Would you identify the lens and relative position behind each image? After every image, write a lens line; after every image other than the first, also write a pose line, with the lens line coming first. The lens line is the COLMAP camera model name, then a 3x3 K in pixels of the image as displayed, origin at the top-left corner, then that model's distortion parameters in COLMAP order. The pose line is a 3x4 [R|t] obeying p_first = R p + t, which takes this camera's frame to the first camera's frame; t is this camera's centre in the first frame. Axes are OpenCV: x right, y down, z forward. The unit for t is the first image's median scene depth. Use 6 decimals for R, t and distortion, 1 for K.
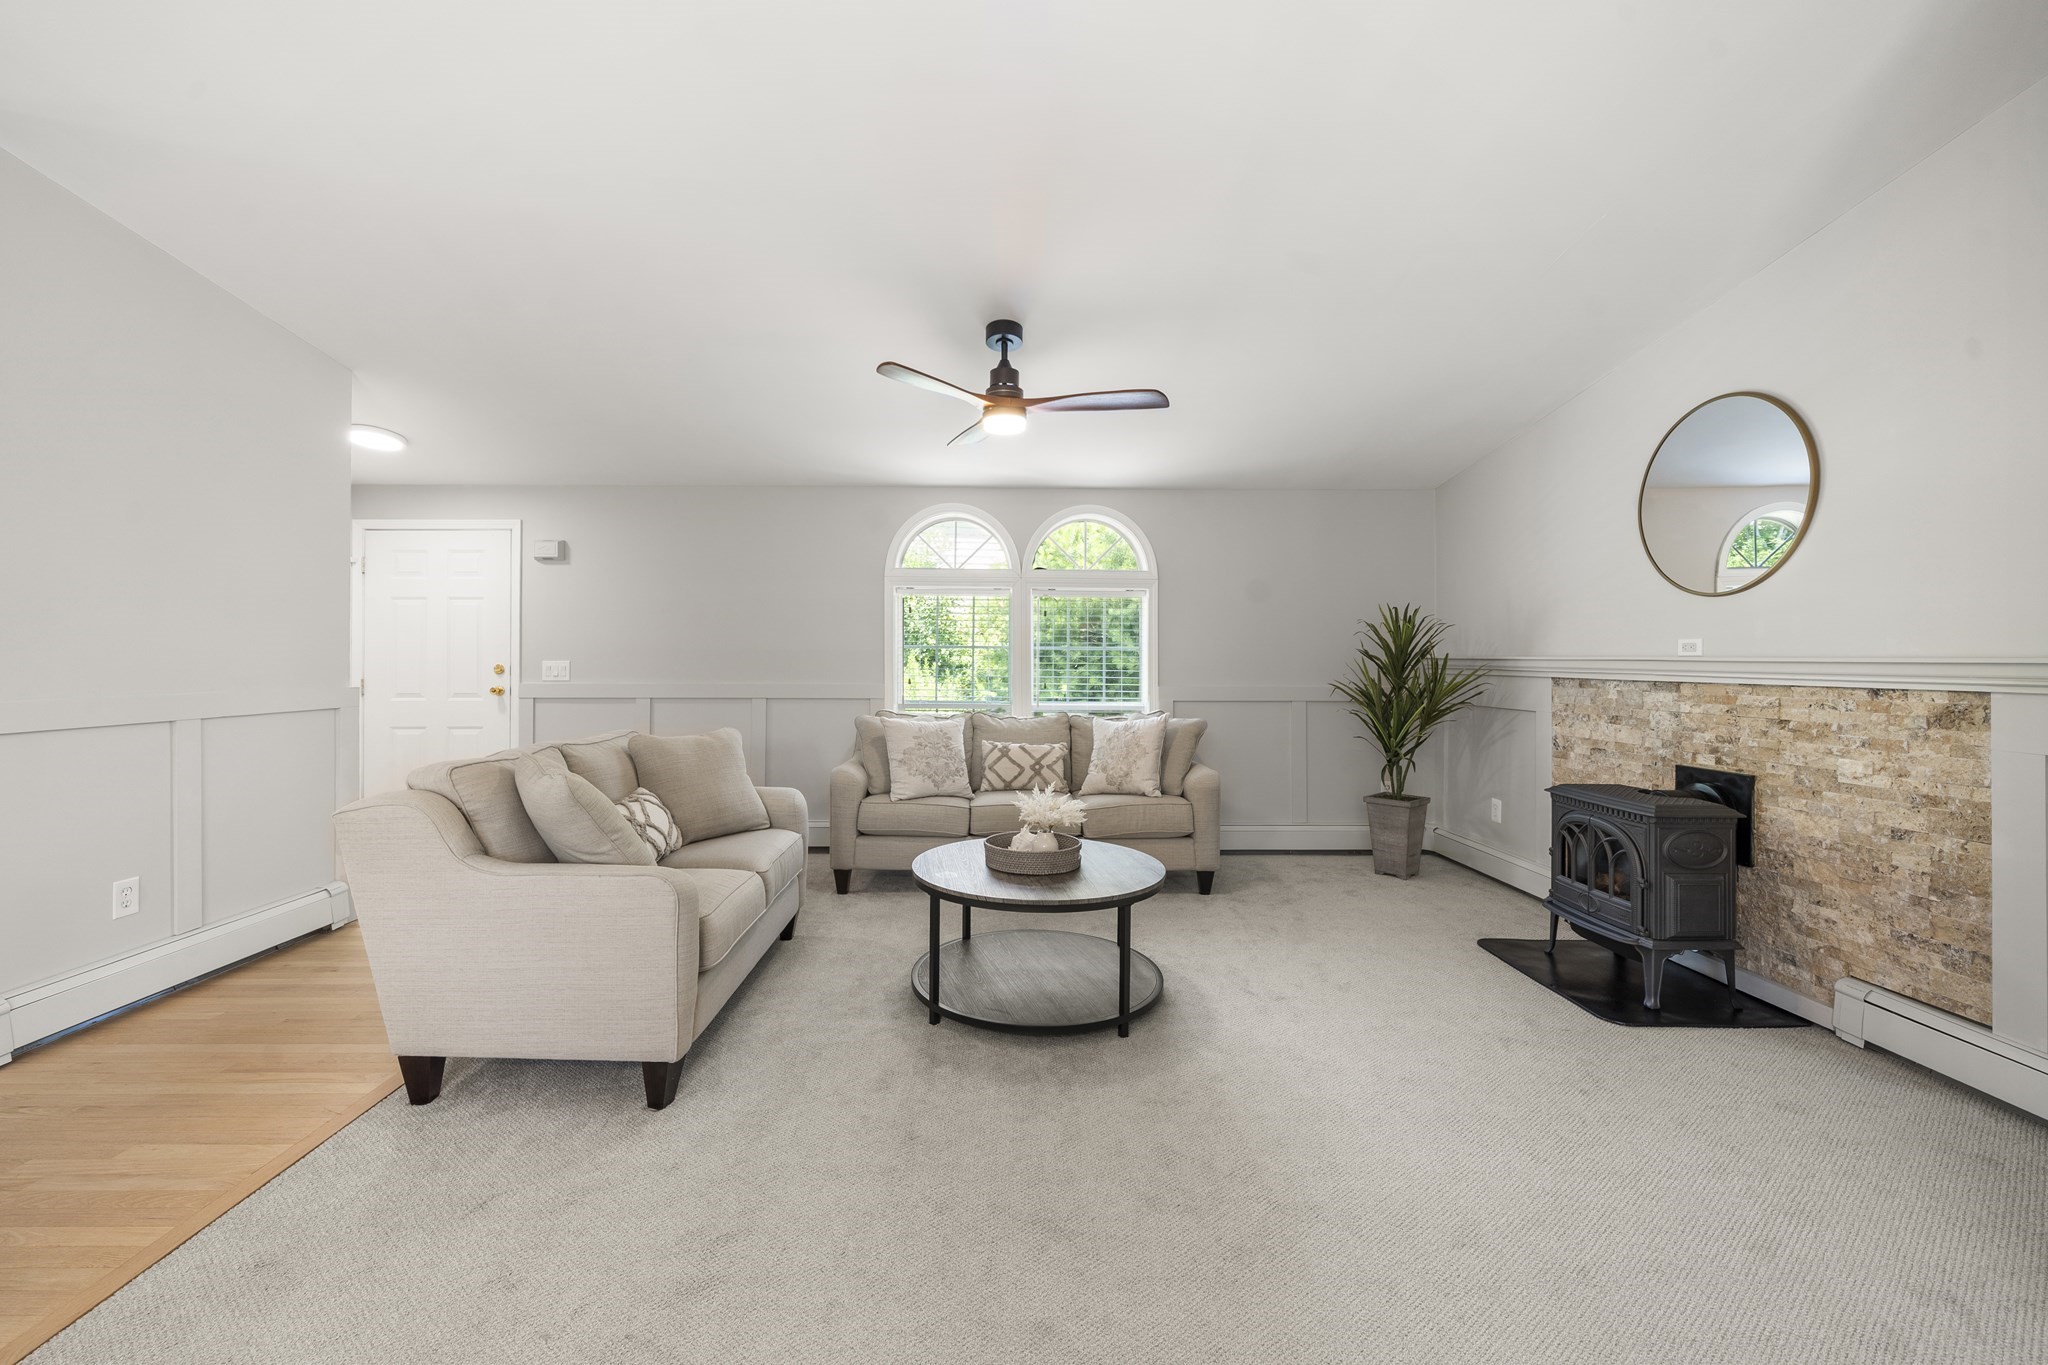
lens RADIAL K [[753.7, 0, 1041.9], [0, 753.7, 667.6], [0, 0, 1]] dist [-0.000859, -0.000466]
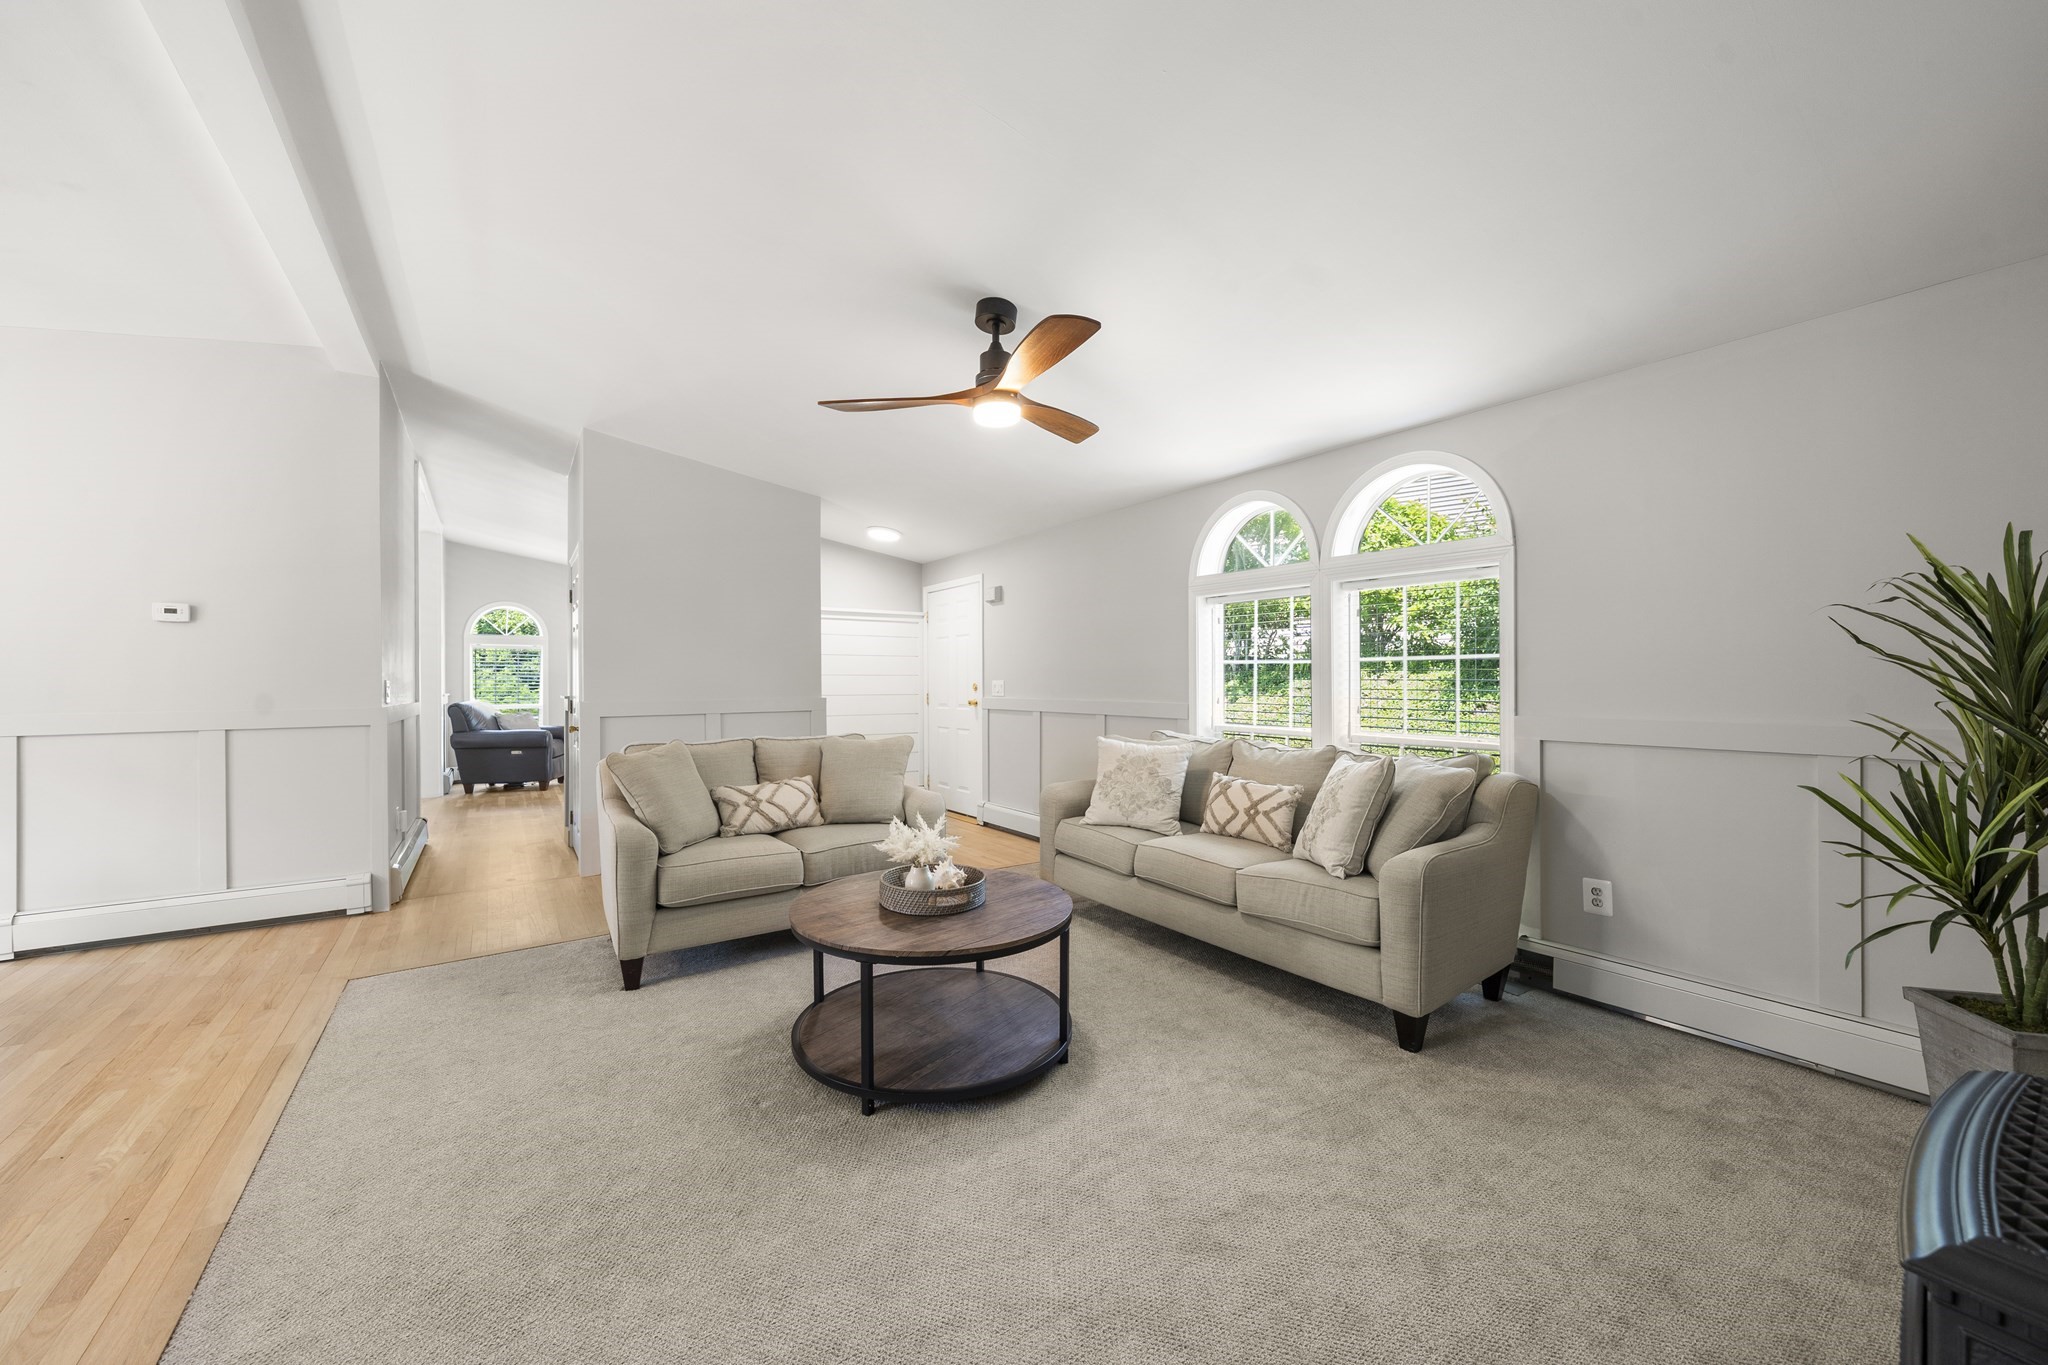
lens RADIAL K [[753.7, 0, 1027.1], [0, 753.7, 678.8], [0, 0, 1]] dist [-0.000859, -0.000466]
pose [[0.574828, -0.008230, -0.818233, 0.679847], [0.000298, 0.999951, -0.009848, 0.001562], [0.818274, 0.005417, 0.574802, 0.482853]]
